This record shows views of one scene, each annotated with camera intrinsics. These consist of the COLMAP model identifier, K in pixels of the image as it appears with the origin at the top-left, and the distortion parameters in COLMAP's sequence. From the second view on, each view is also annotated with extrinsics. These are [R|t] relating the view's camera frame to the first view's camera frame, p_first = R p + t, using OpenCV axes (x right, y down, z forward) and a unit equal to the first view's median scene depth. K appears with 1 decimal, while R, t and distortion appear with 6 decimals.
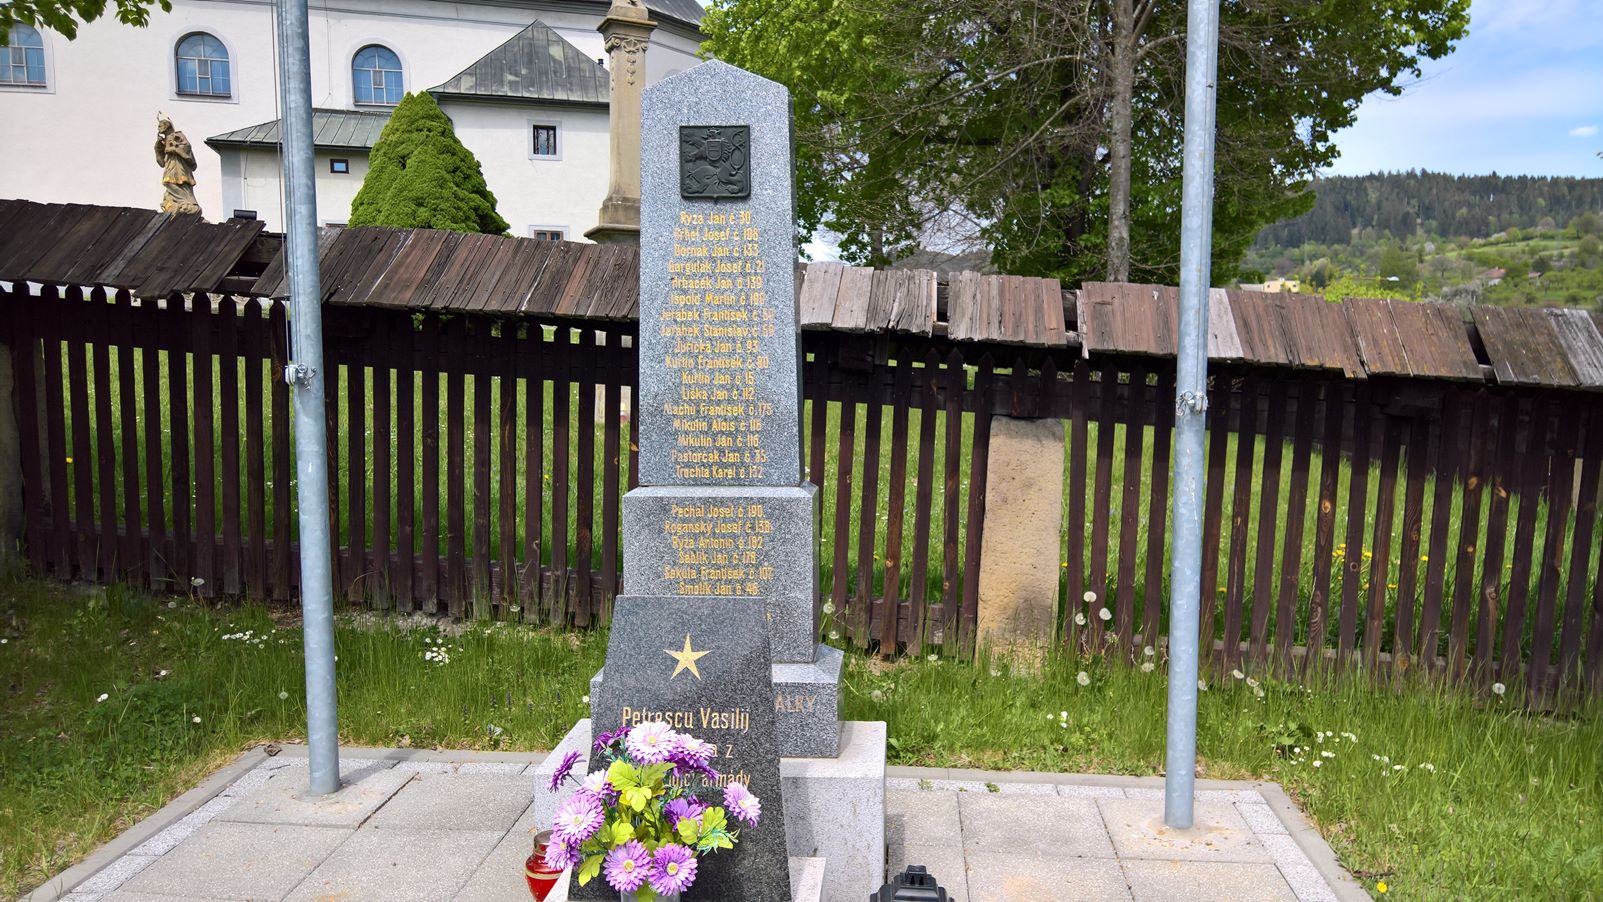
lens RADIAL K [[1124.1, 0, 800.2], [0, 1124.1, 451.7], [0, 0, 1]] dist [0.004003, 0.000854]
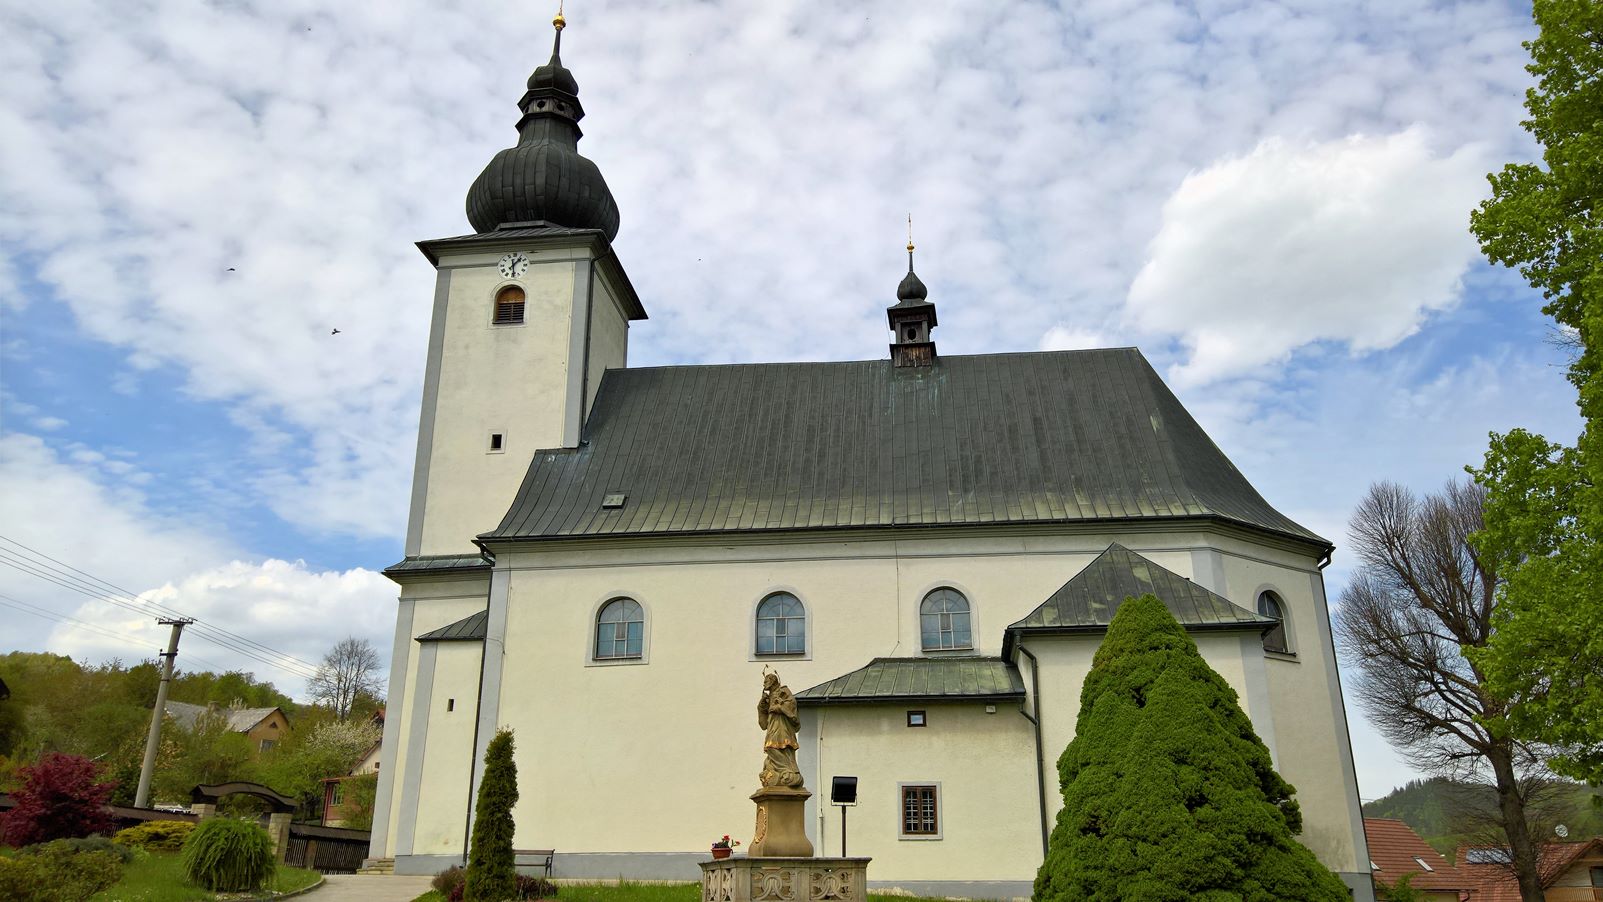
lens RADIAL K [[1124.1, 0, 802.3], [0, 1124.1, 450.0], [0, 0, 1]] dist [0.004003, 0.000854]
pose [[0.915456, -0.150849, -0.373074, -0.131366], [-0.037368, 0.891211, -0.452048, -0.040389], [0.400678, 0.427771, 0.810228, 0.162184]]
